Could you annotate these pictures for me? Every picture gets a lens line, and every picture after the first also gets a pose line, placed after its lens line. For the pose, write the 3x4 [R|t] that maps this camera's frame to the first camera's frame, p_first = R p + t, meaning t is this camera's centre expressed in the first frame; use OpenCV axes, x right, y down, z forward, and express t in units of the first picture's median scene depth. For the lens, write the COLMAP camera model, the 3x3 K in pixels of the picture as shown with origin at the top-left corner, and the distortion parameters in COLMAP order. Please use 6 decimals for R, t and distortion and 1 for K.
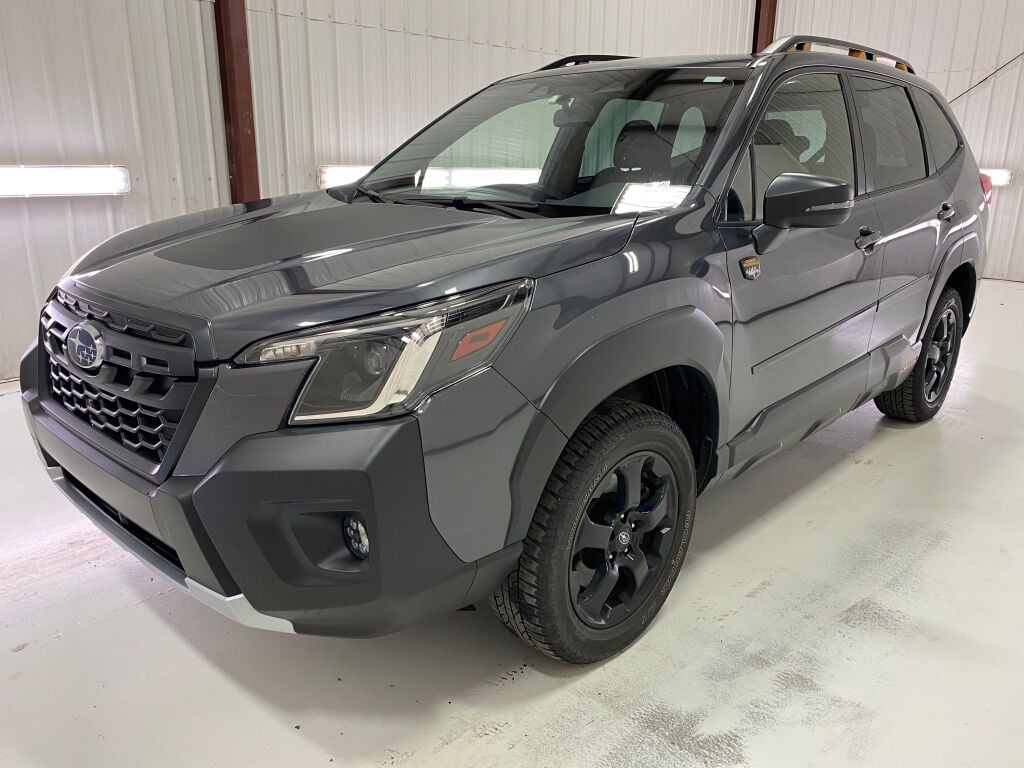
lens RADIAL K [[801.5, 0, 512.0], [0, 801.5, 384.0], [0, 0, 1]] dist [0.004880, 0.003309]
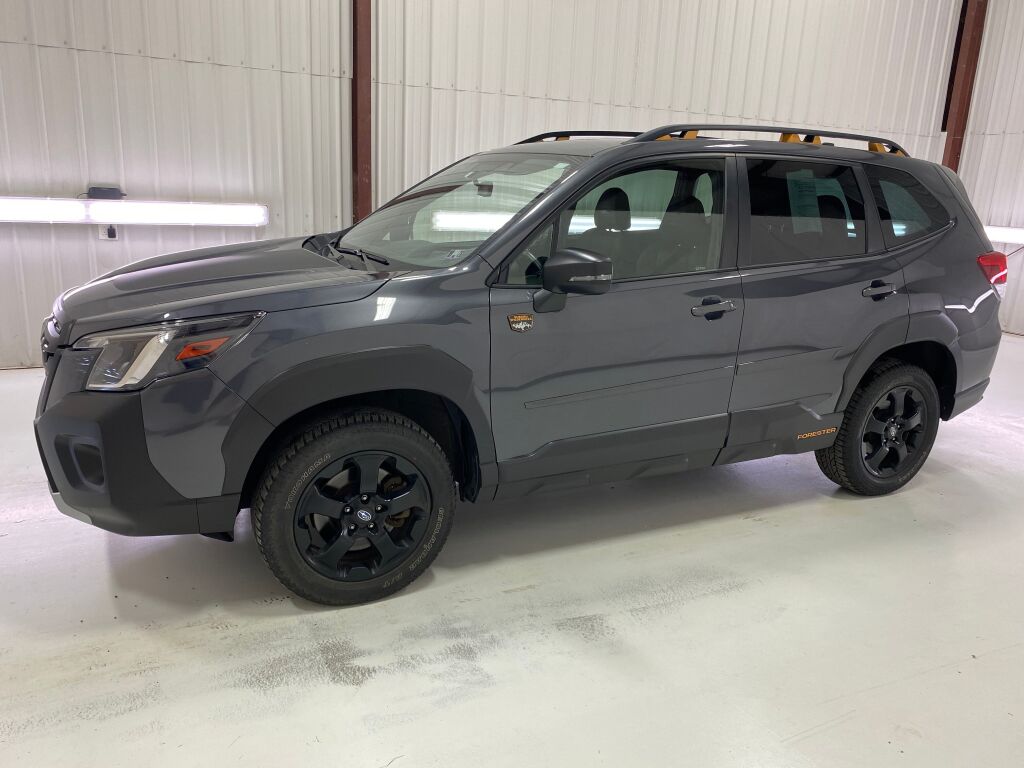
lens RADIAL K [[801.5, 0, 512.0], [0, 801.5, 384.0], [0, 0, 1]] dist [0.004880, 0.003309]
pose [[0.937983, 0.115848, -0.326751, 0.780439], [-0.128110, 0.991628, -0.016181, -0.032452], [0.322141, 0.057038, 0.944972, -0.179312]]
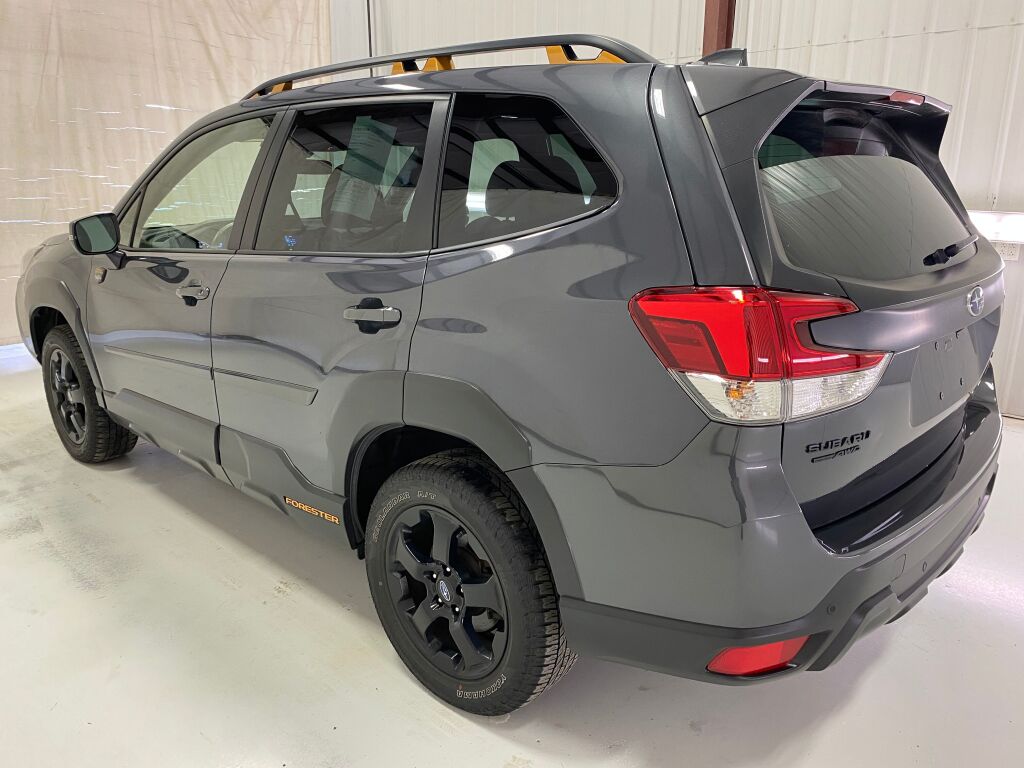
lens RADIAL K [[801.5, 0, 512.0], [0, 801.5, 384.0], [0, 0, 1]] dist [0.004880, 0.003309]
pose [[-0.008326, 0.258319, -0.966024, 1.945673], [-0.282038, 0.926229, 0.250108, -0.594671], [0.959367, 0.274538, 0.065145, 1.873216]]
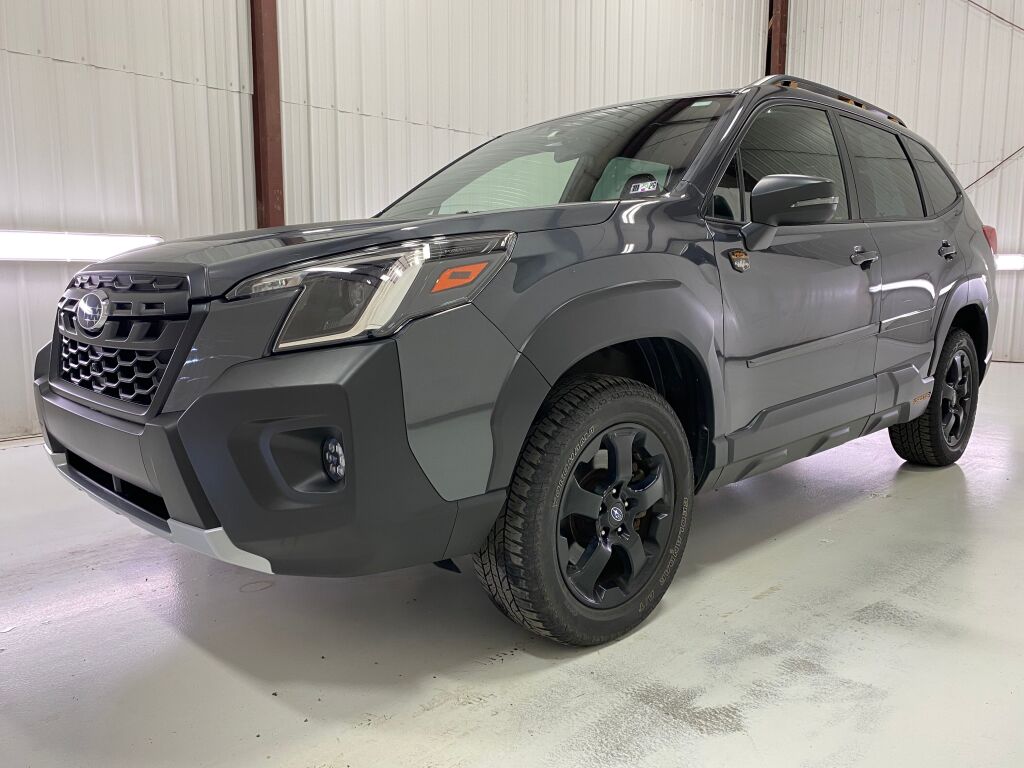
lens RADIAL K [[801.2, 0, 507.0], [0, 801.2, 377.1], [0, 0, 1]] dist [0.008013, -0.000210]
pose [[0.998995, -0.006025, -0.044416, 0.050753], [-0.001106, 0.987310, -0.158803, 0.184162], [0.044809, 0.158692, 0.986311, 0.000640]]
